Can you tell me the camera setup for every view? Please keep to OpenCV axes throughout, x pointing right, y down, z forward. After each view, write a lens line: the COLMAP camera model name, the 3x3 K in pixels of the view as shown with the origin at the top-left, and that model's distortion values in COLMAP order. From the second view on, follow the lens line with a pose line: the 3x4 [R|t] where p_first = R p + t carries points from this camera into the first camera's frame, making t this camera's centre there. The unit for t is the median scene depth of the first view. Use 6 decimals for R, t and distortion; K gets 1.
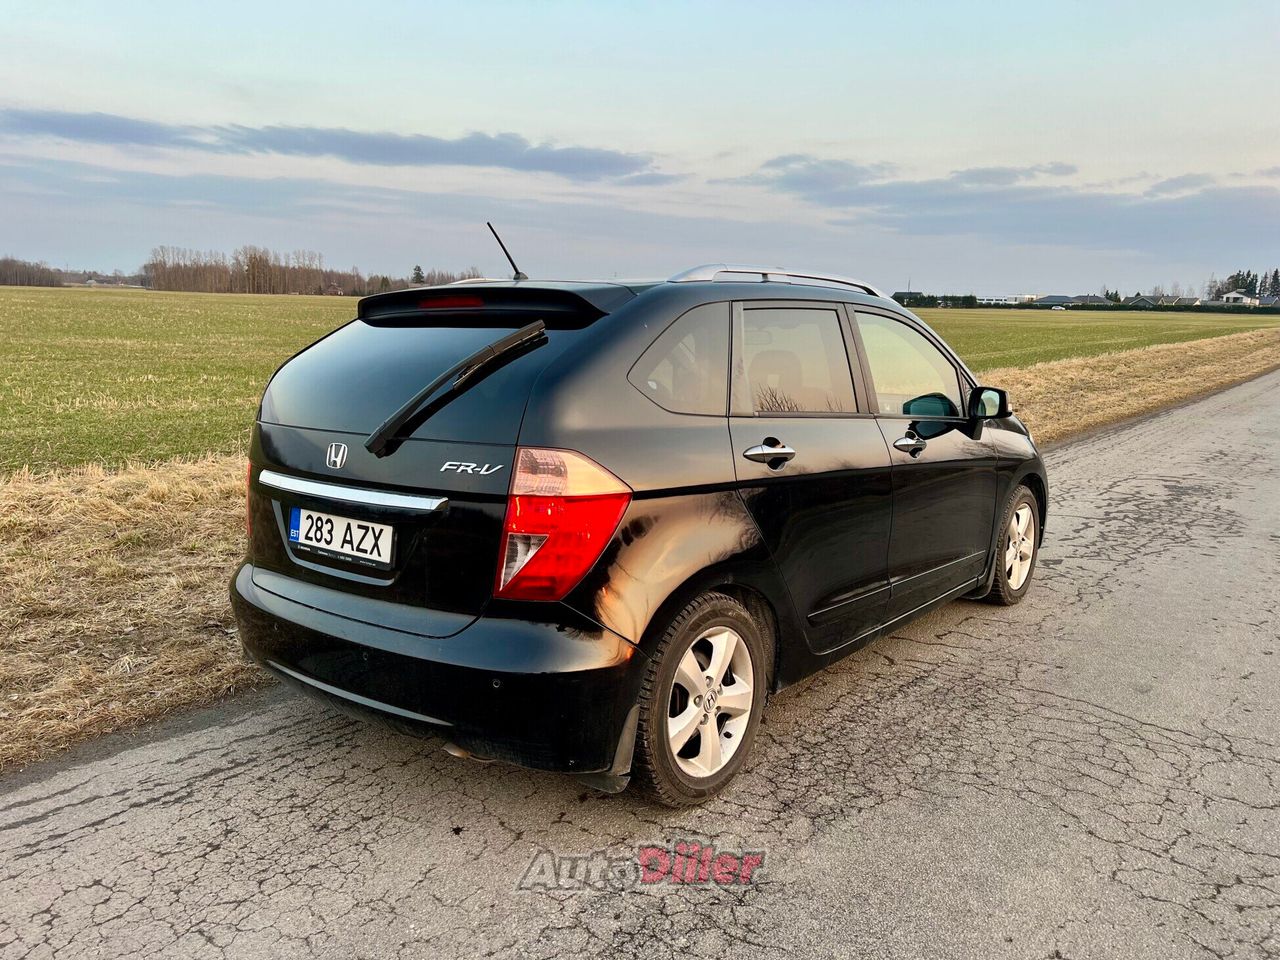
lens RADIAL K [[977.6, 0, 616.4], [0, 977.6, 479.0], [0, 0, 1]] dist [0.022455, -0.010205]
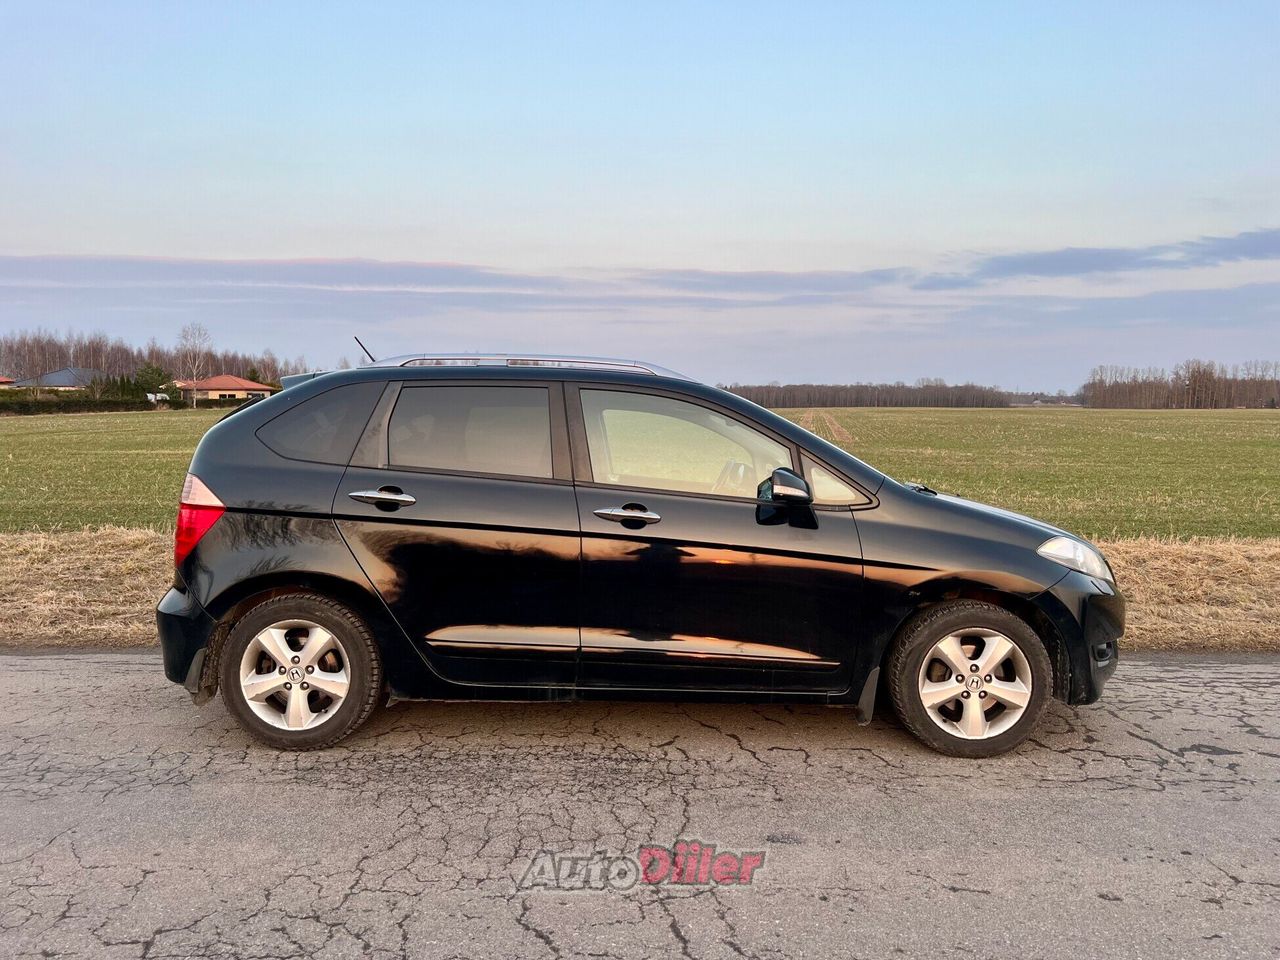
lens RADIAL K [[968.0, 0, 645.0], [0, 968.0, 483.3], [0, 0, 1]] dist [0.026762, -0.001666]
pose [[0.616384, 0.038250, -0.786516, 1.300962], [-0.127963, 0.990409, -0.052117, -0.021403], [0.776979, 0.132769, 0.615367, 0.471368]]
